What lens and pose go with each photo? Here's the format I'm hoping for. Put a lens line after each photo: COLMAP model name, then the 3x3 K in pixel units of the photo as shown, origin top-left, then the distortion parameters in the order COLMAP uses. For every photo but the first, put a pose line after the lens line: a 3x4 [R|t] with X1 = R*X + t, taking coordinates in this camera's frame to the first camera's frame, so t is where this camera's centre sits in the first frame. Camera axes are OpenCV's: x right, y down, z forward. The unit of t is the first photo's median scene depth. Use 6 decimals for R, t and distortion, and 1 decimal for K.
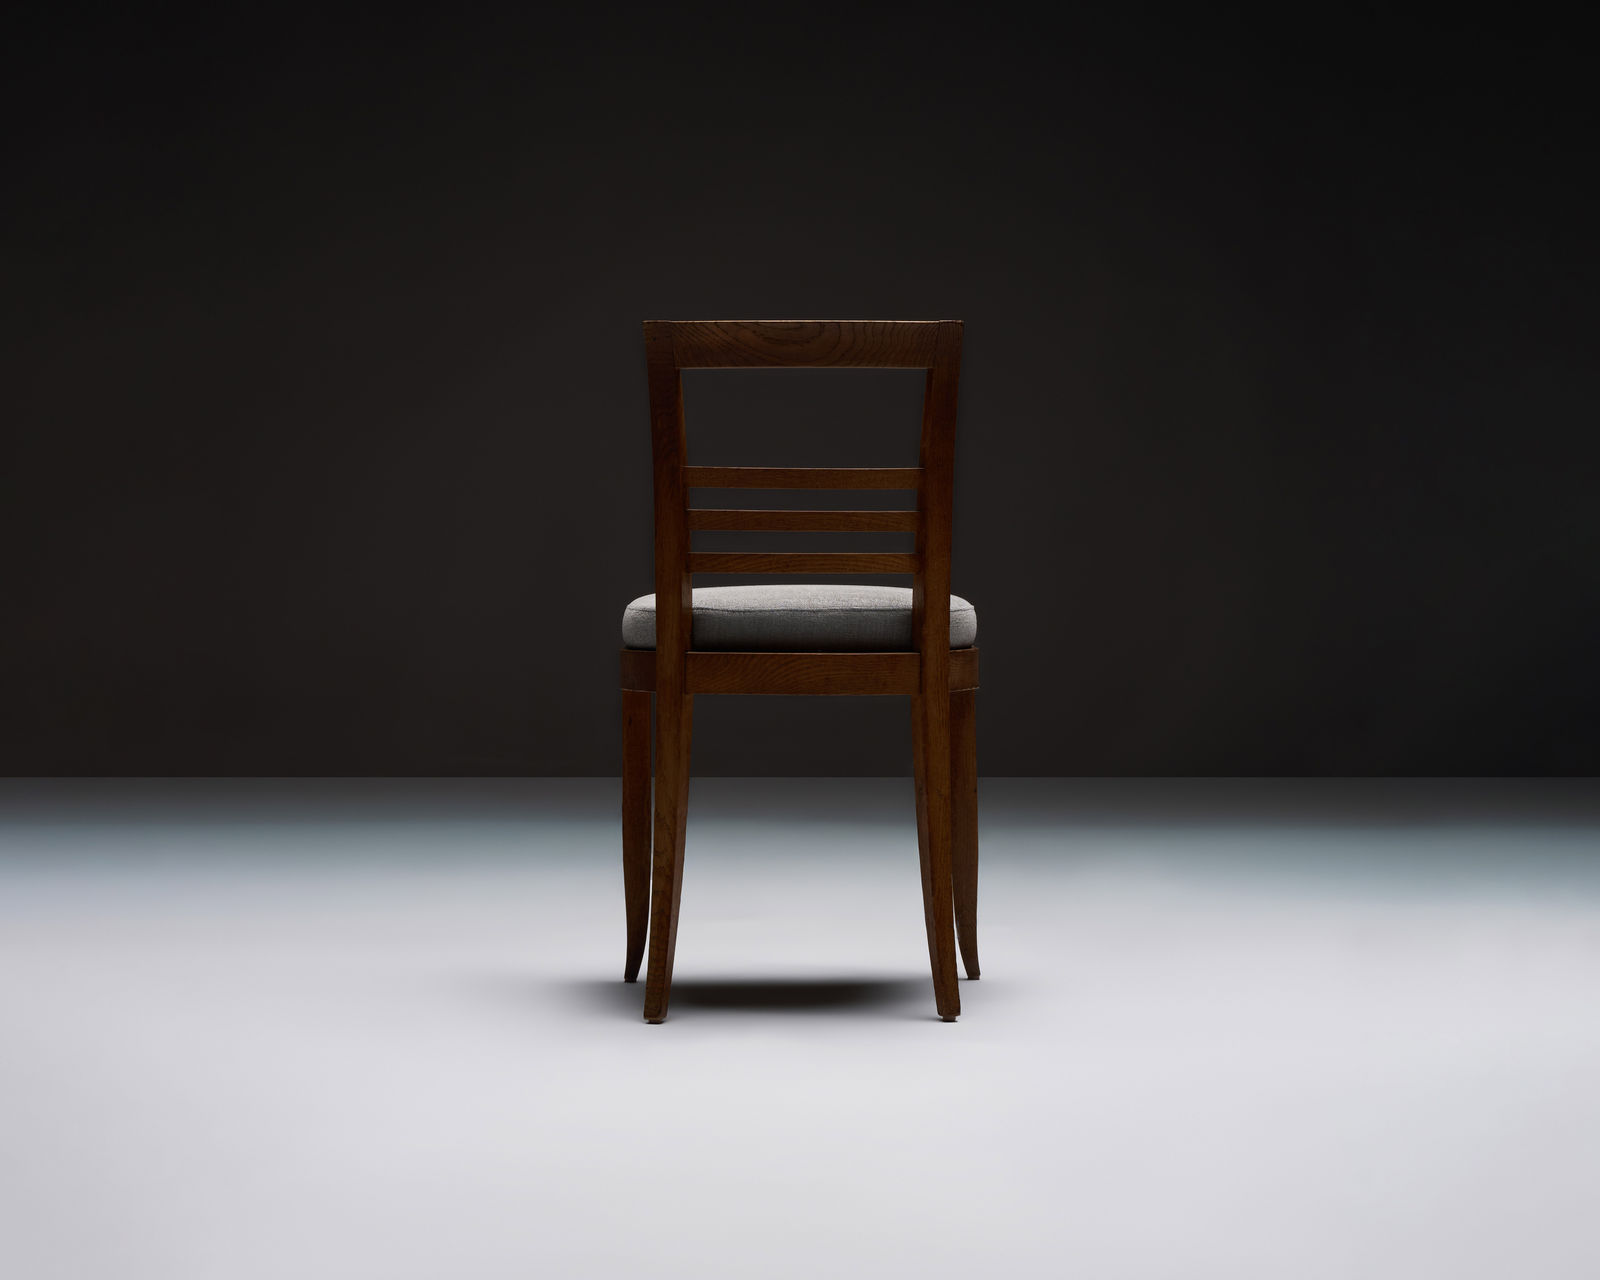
lens RADIAL K [[3520.3, 0, 800.0], [0, 3520.3, 640.0], [0, 0, 1]] dist [-0.051822, -0.092851]
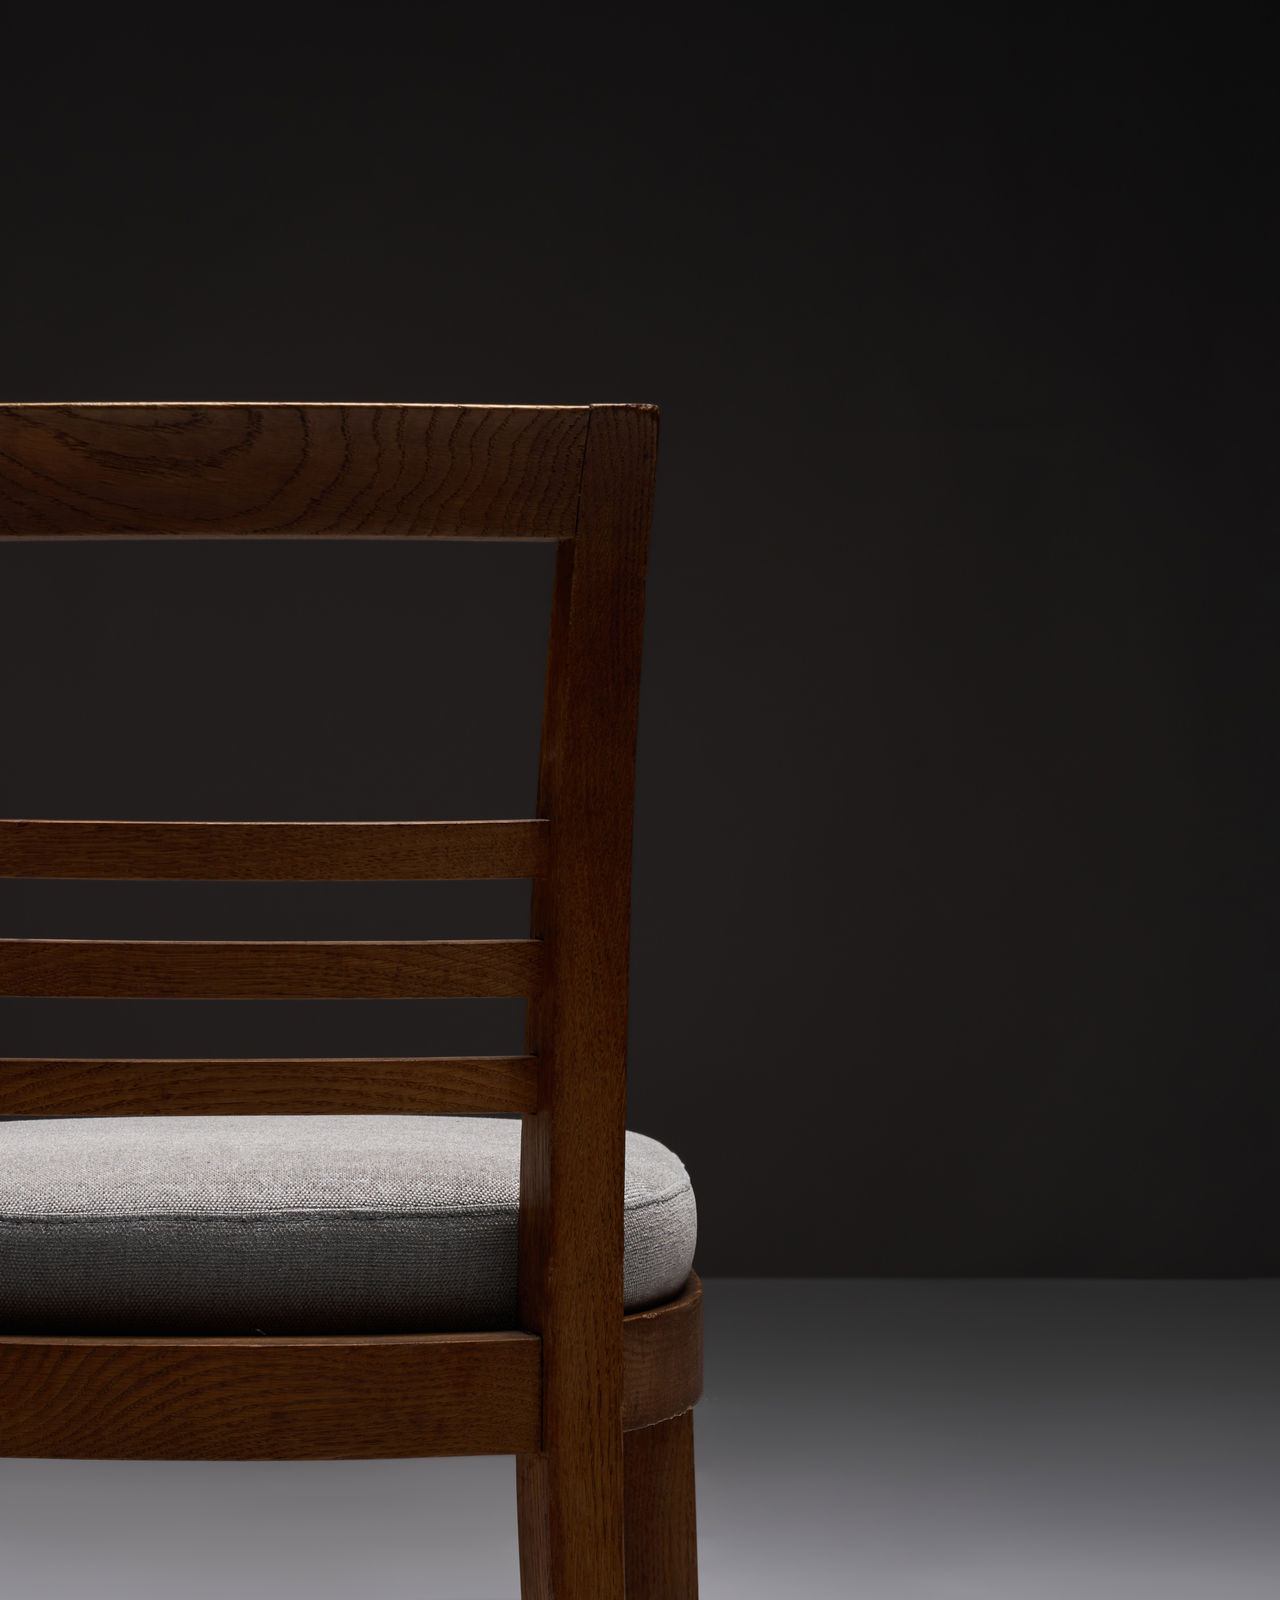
lens RADIAL K [[4703.7, 0, 640.0], [0, 4703.7, 800.0], [0, 0, 1]] dist [-0.085455, -1.305368]
pose [[0.999231, -0.001542, 0.039188, 0.025693], [0.002399, 0.999758, -0.021852, -0.040361], [-0.039145, 0.021929, 0.998993, 0.524122]]
